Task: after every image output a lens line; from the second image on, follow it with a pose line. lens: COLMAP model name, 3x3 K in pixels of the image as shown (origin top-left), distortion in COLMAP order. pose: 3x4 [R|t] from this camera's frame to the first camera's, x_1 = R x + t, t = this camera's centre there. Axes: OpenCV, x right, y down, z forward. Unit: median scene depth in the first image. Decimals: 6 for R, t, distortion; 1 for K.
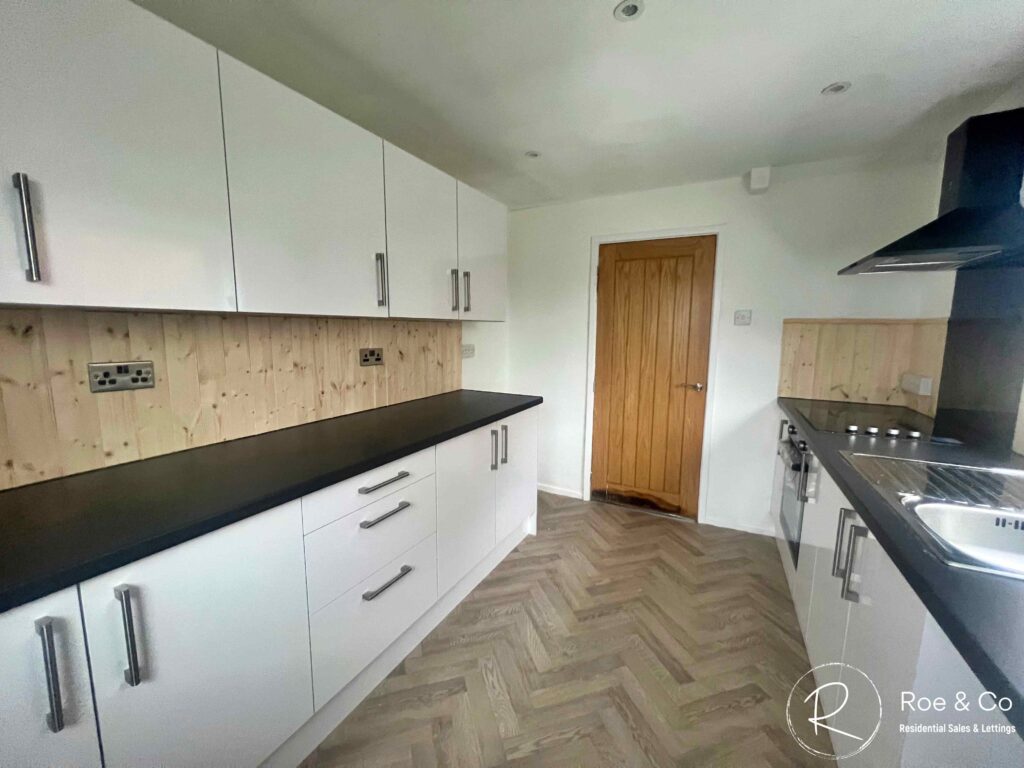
lens RADIAL K [[412.1, 0, 508.3], [0, 412.1, 380.9], [0, 0, 1]] dist [0.001377, 0.001047]
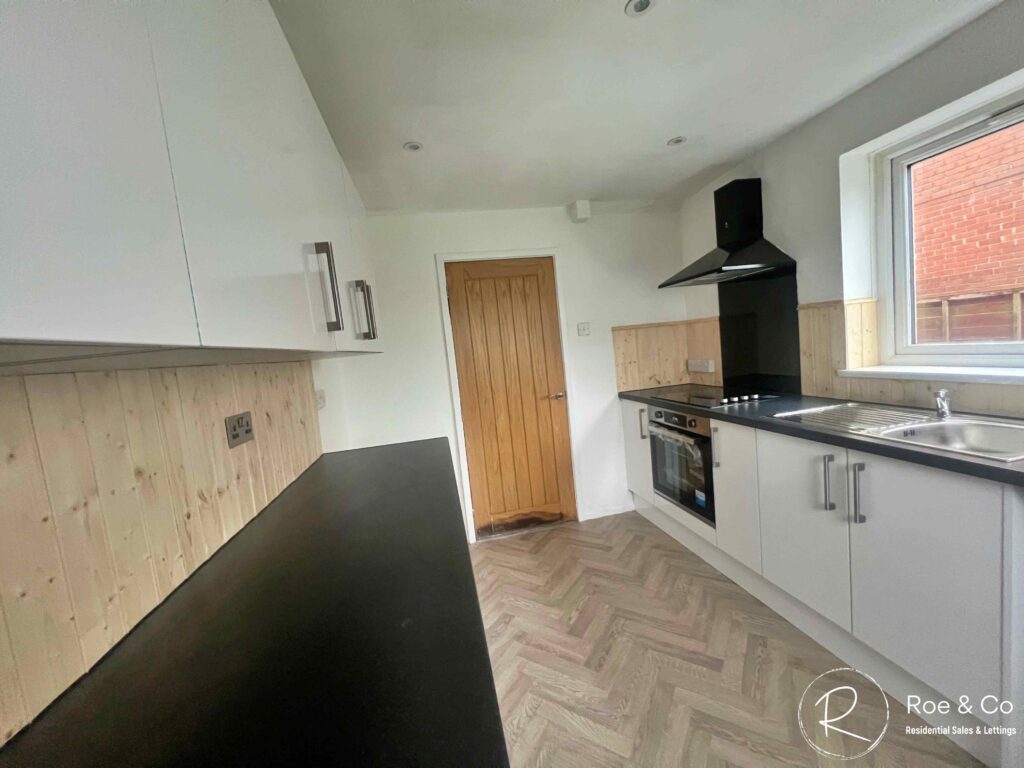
lens RADIAL K [[411.3, 0, 508.2], [0, 411.3, 382.3], [0, 0, 1]] dist [0.003314, 0.000023]
pose [[0.771113, -0.141314, 0.620818, -0.371789], [0.186651, 0.982392, -0.008221, -0.045441], [-0.608725, 0.122215, 0.783912, 0.301269]]
